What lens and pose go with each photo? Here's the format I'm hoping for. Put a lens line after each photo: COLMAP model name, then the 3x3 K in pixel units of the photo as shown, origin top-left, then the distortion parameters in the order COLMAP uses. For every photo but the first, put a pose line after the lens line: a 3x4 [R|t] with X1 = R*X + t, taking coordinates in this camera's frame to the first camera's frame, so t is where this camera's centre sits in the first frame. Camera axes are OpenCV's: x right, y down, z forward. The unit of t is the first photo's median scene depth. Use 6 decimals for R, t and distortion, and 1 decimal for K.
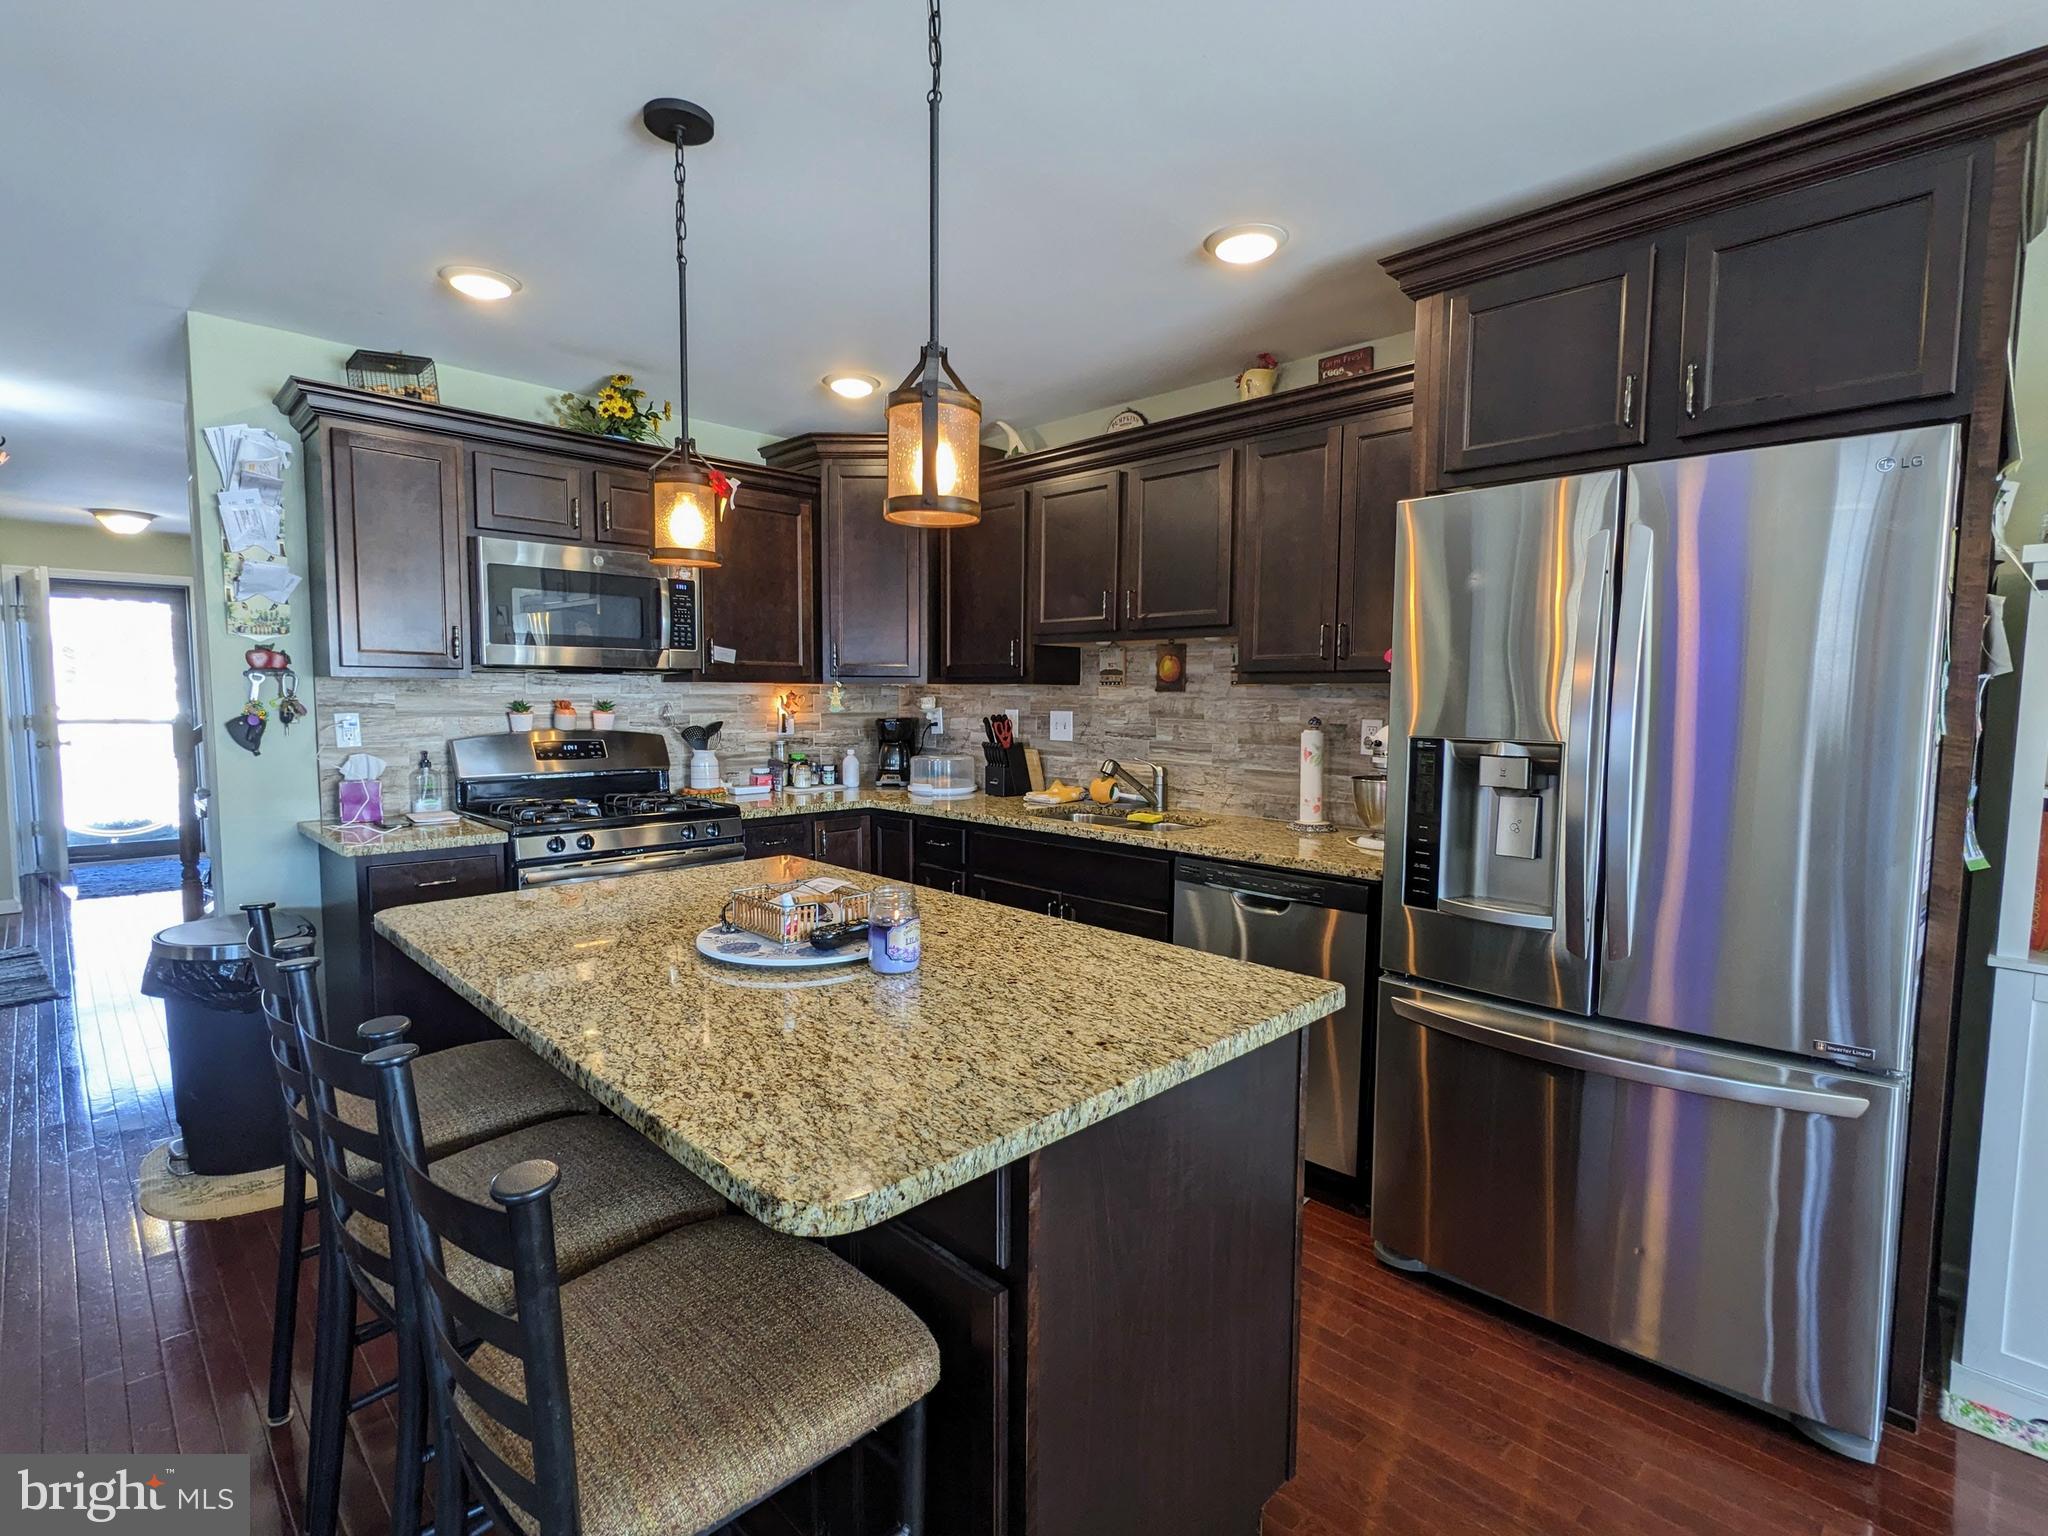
lens RADIAL K [[981.3, 0, 1026.7], [0, 981.3, 771.8], [0, 0, 1]] dist [0.003572, -0.001217]
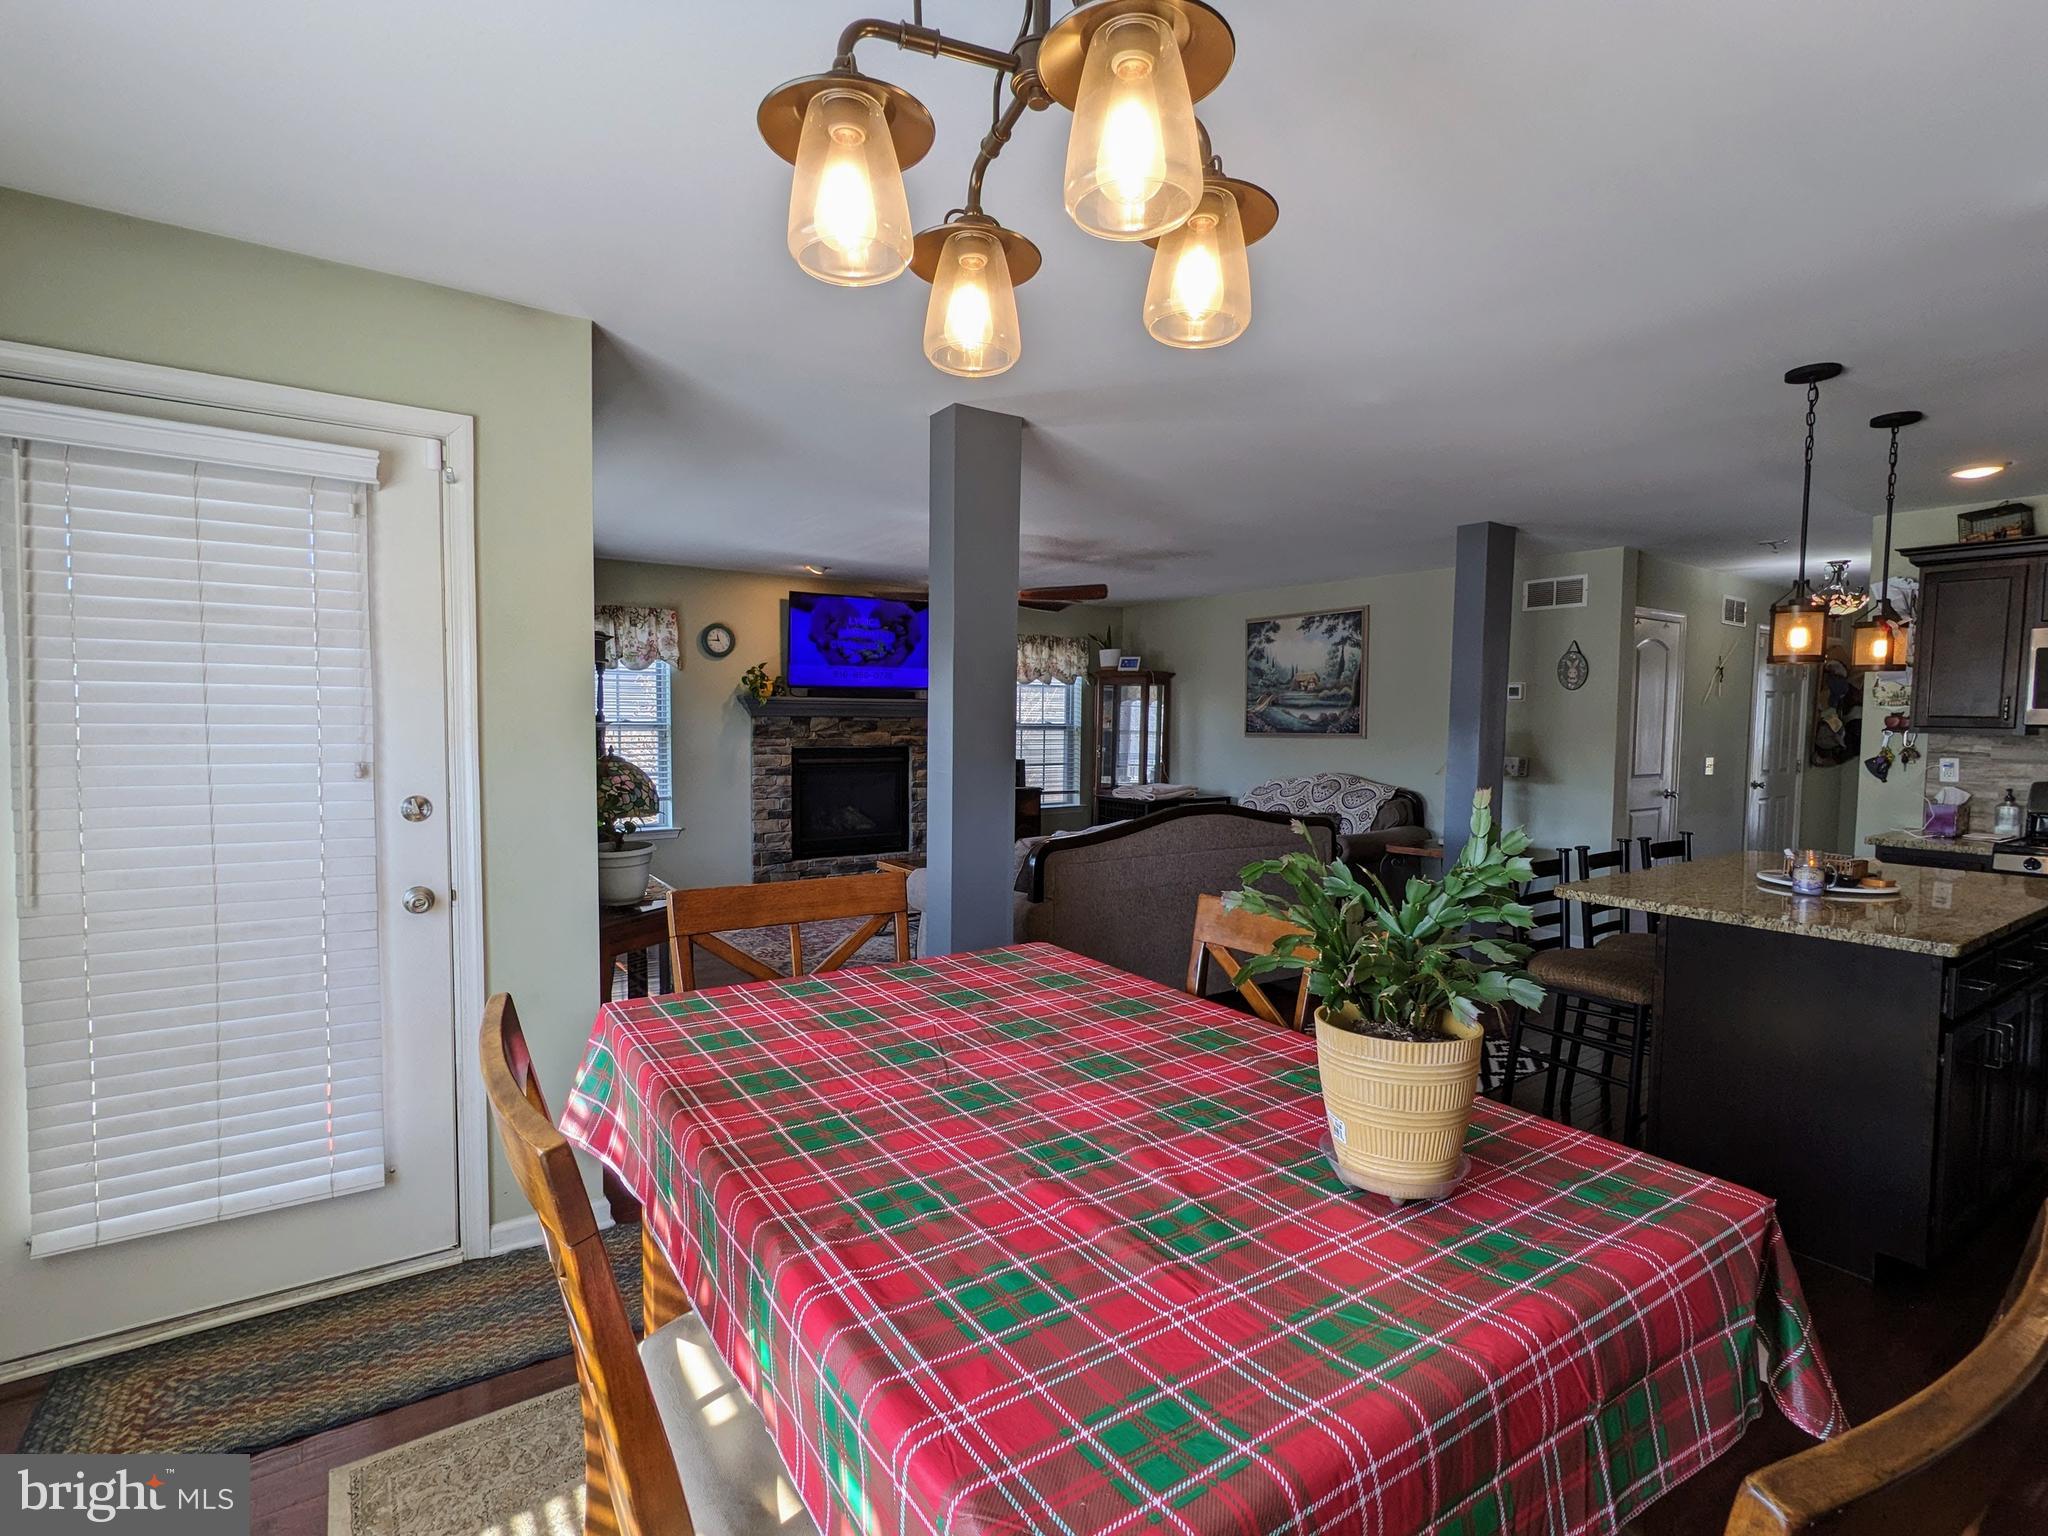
lens RADIAL K [[981.3, 0, 1026.7], [0, 981.3, 771.8], [0, 0, 1]] dist [0.003572, -0.001217]
pose [[-0.171575, 0.047601, -0.984020, 0.870349], [-0.091860, 0.993707, 0.064087, -0.006906], [0.980879, 0.101388, -0.166122, -0.081707]]
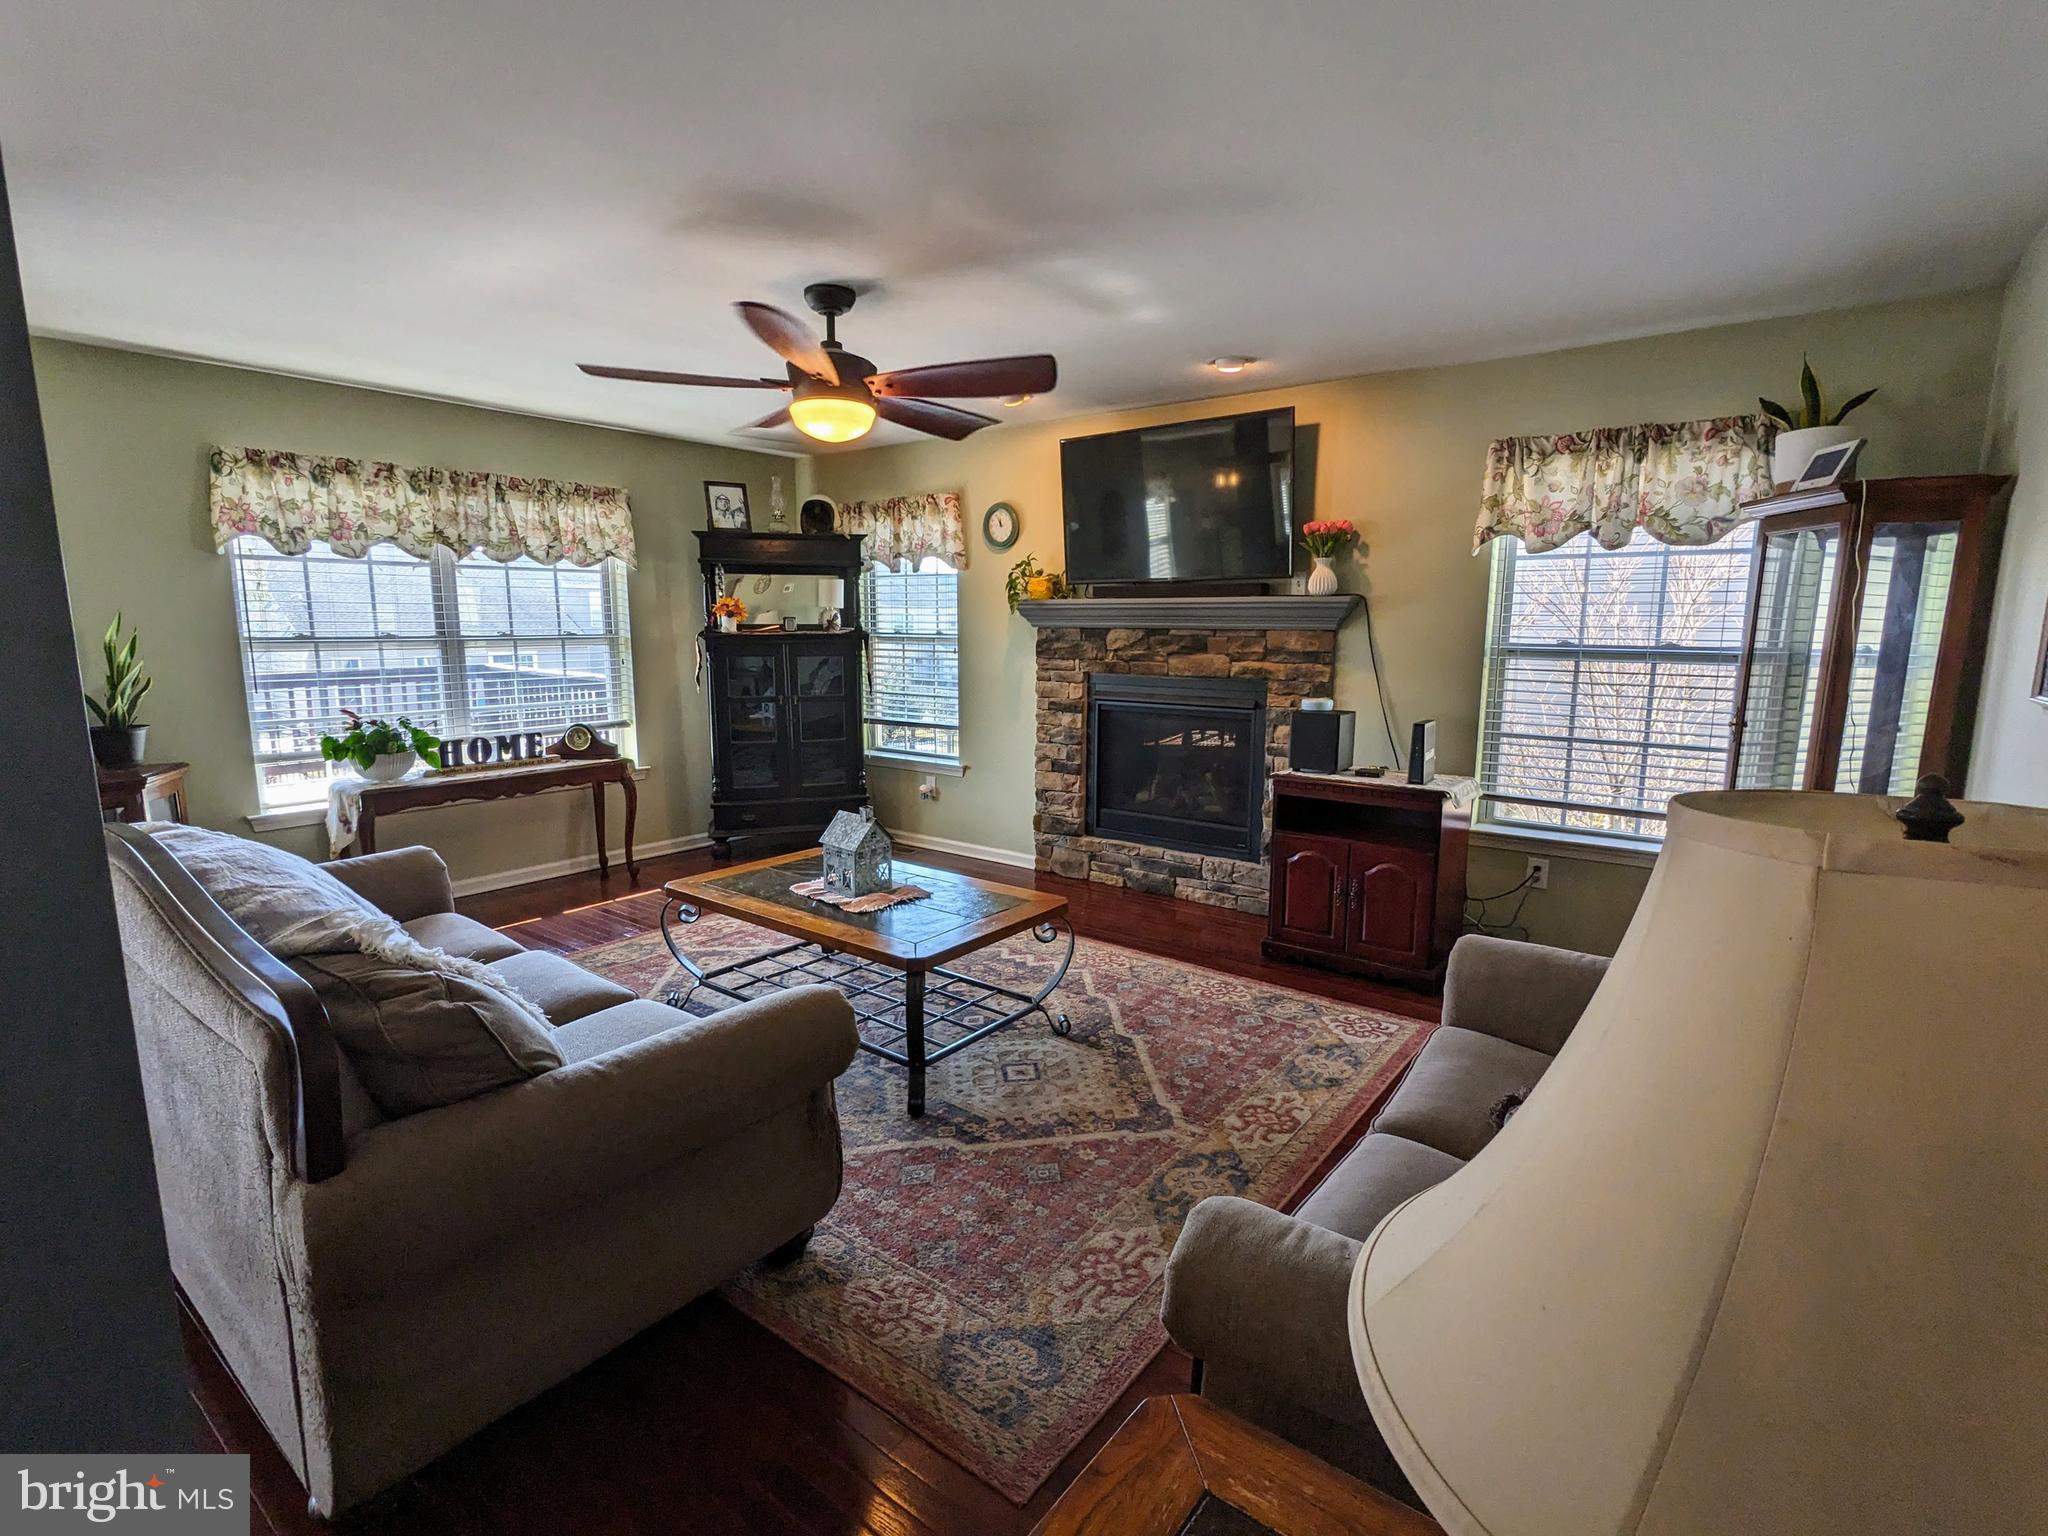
lens RADIAL K [[981.3, 0, 1026.7], [0, 981.3, 771.8], [0, 0, 1]] dist [0.003572, -0.001217]
pose [[-0.991353, 0.006540, -0.131060, -0.858394], [-0.024021, 0.972837, 0.230241, -0.068095], [0.129005, 0.231399, -0.964268, 0.492390]]
